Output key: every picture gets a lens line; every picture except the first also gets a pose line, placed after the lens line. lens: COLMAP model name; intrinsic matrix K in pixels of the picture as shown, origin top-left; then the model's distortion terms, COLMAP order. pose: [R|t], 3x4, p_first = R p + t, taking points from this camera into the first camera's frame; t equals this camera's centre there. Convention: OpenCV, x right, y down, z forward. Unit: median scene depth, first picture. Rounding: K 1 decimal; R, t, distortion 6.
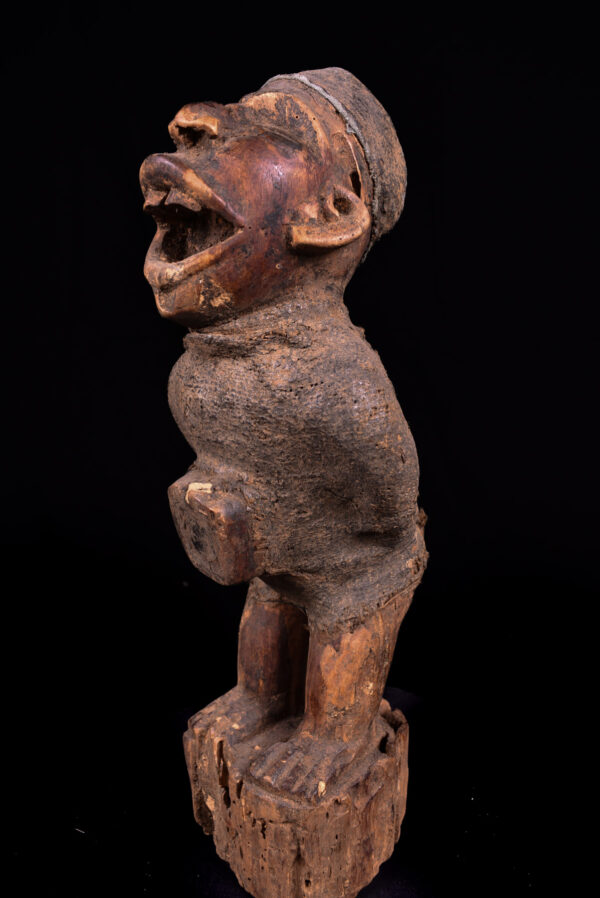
lens RADIAL K [[745.4, 0, 299.7], [0, 745.4, 447.3], [0, 0, 1]] dist [-0.091902, 0.009192]
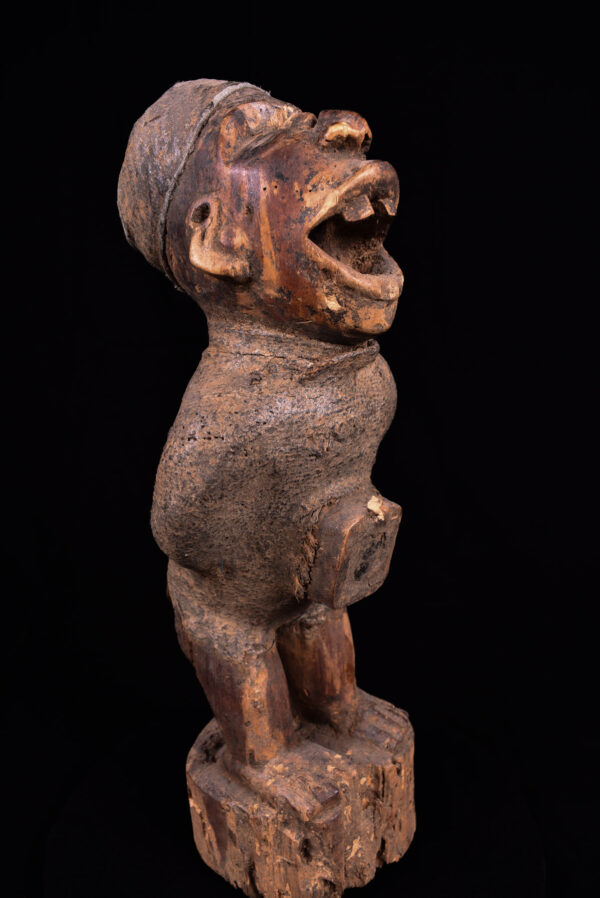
lens RADIAL K [[745.4, 0, 299.1], [0, 745.4, 448.1], [0, 0, 1]] dist [-0.091902, 0.009192]
pose [[-0.111986, -0.238522, 0.964659, -1.110497], [0.291365, 0.920217, 0.261357, -0.314711], [-0.950034, 0.310336, -0.033554, 1.163081]]
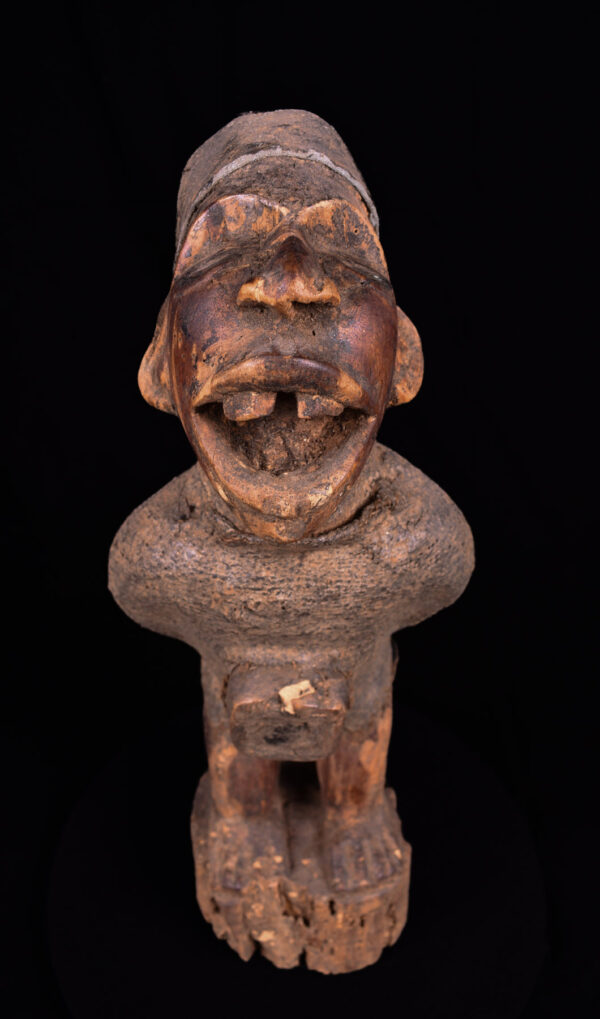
lens RADIAL K [[893.4, 0, 330.3], [0, 893.4, 508.7], [0, 0, 1]] dist [-0.093910, -0.002664]
pose [[0.641522, -0.408232, 0.649459, -0.710123], [0.152927, 0.897702, 0.413212, -0.563366], [-0.751707, -0.165765, 0.638325, 0.387662]]
